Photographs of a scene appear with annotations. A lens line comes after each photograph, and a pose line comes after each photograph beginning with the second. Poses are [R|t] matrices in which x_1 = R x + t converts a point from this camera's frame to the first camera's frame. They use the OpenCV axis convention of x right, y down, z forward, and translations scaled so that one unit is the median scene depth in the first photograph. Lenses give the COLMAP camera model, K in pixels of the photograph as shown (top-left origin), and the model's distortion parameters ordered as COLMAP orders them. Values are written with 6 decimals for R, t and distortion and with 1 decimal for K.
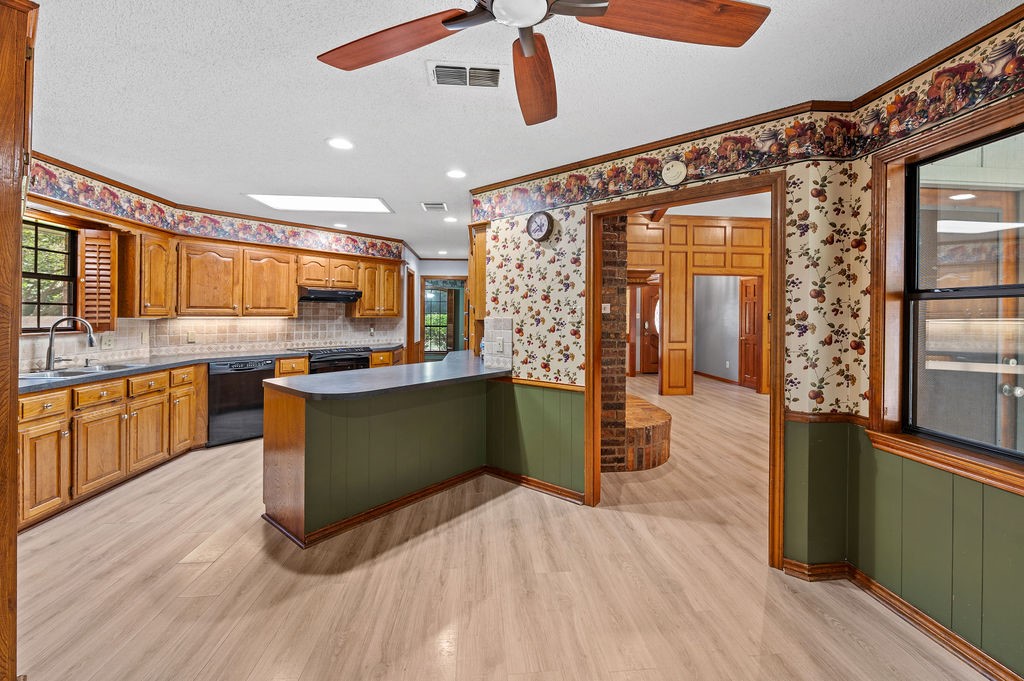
lens RADIAL K [[414.7, 0, 522.0], [0, 414.7, 312.4], [0, 0, 1]] dist [-0.005575, -0.000119]
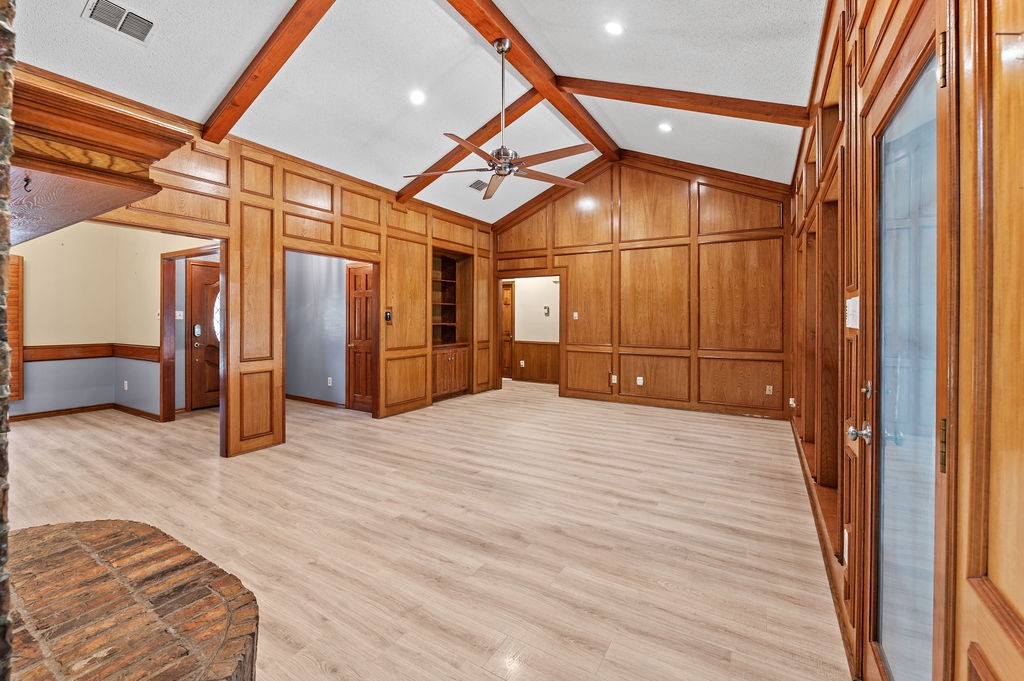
lens RADIAL K [[414.7, 0, 521.7], [0, 414.7, 320.5], [0, 0, 1]] dist [-0.005575, -0.000119]
pose [[0.585140, -0.010227, 0.810867, 0.115996], [-0.005944, 0.999840, 0.016900, 0.003395], [-0.810910, -0.014709, 0.584986, 0.340844]]
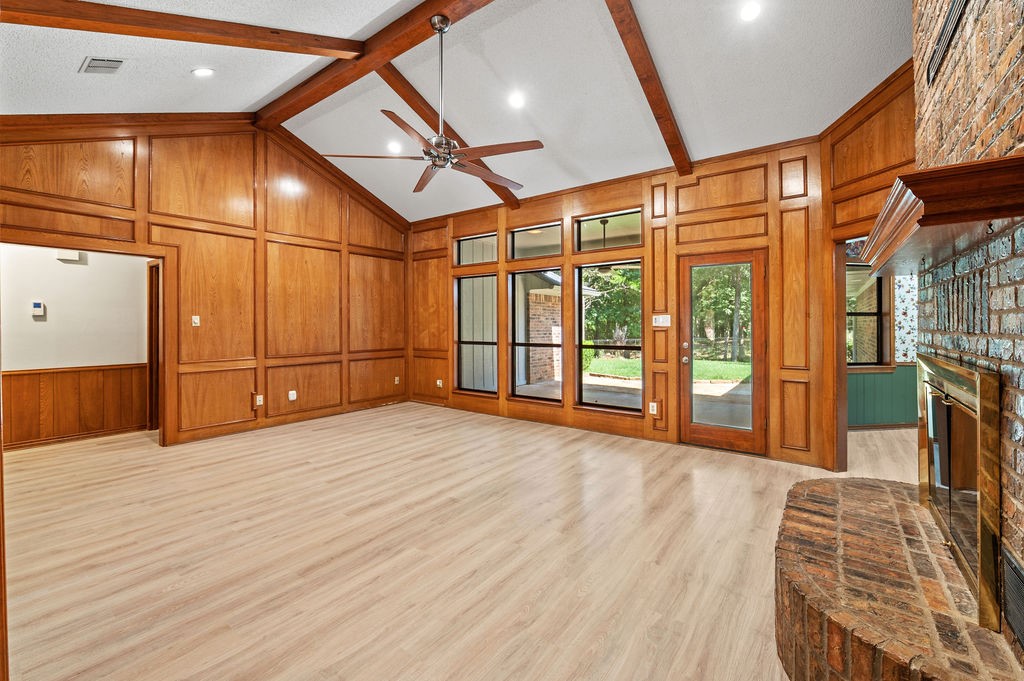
lens RADIAL K [[414.7, 0, 527.5], [0, 414.7, 323.0], [0, 0, 1]] dist [-0.005575, -0.000119]
pose [[-0.747136, -0.004155, 0.664658, 0.136304], [-0.008158, 0.999962, -0.002920, 0.008803], [-0.664621, -0.007604, -0.747142, 0.915126]]
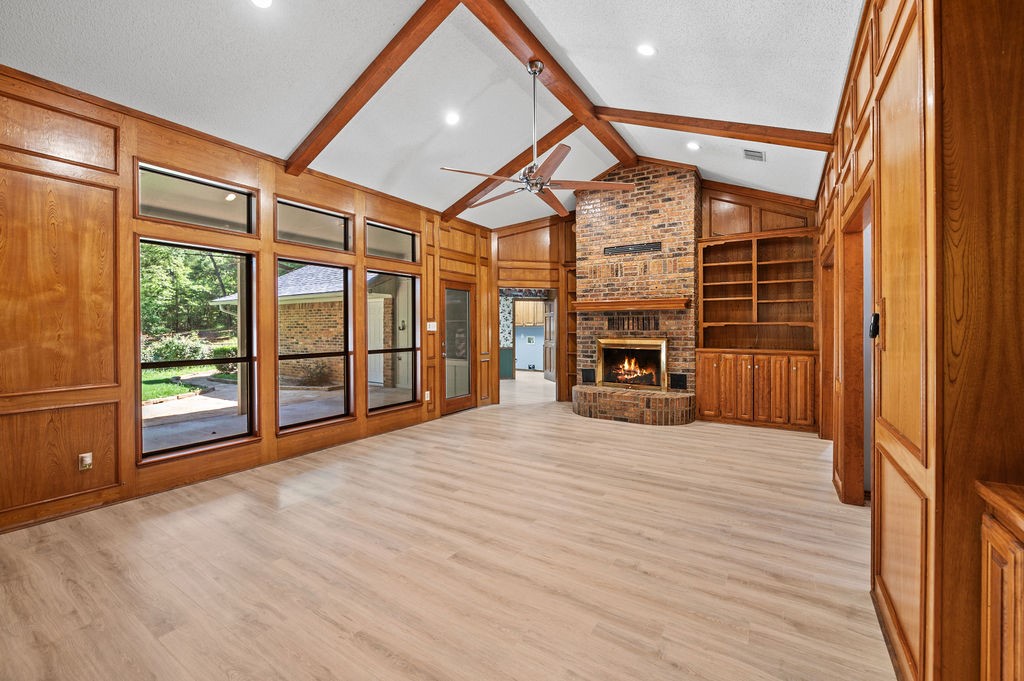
lens RADIAL K [[414.7, 0, 502.0], [0, 414.7, 331.5], [0, 0, 1]] dist [-0.005575, -0.000119]
pose [[-0.650367, 0.000035, -0.759620, 0.913798], [0.002715, 0.999994, -0.002278, 0.013363], [0.759616, -0.003544, -0.650363, 0.944095]]
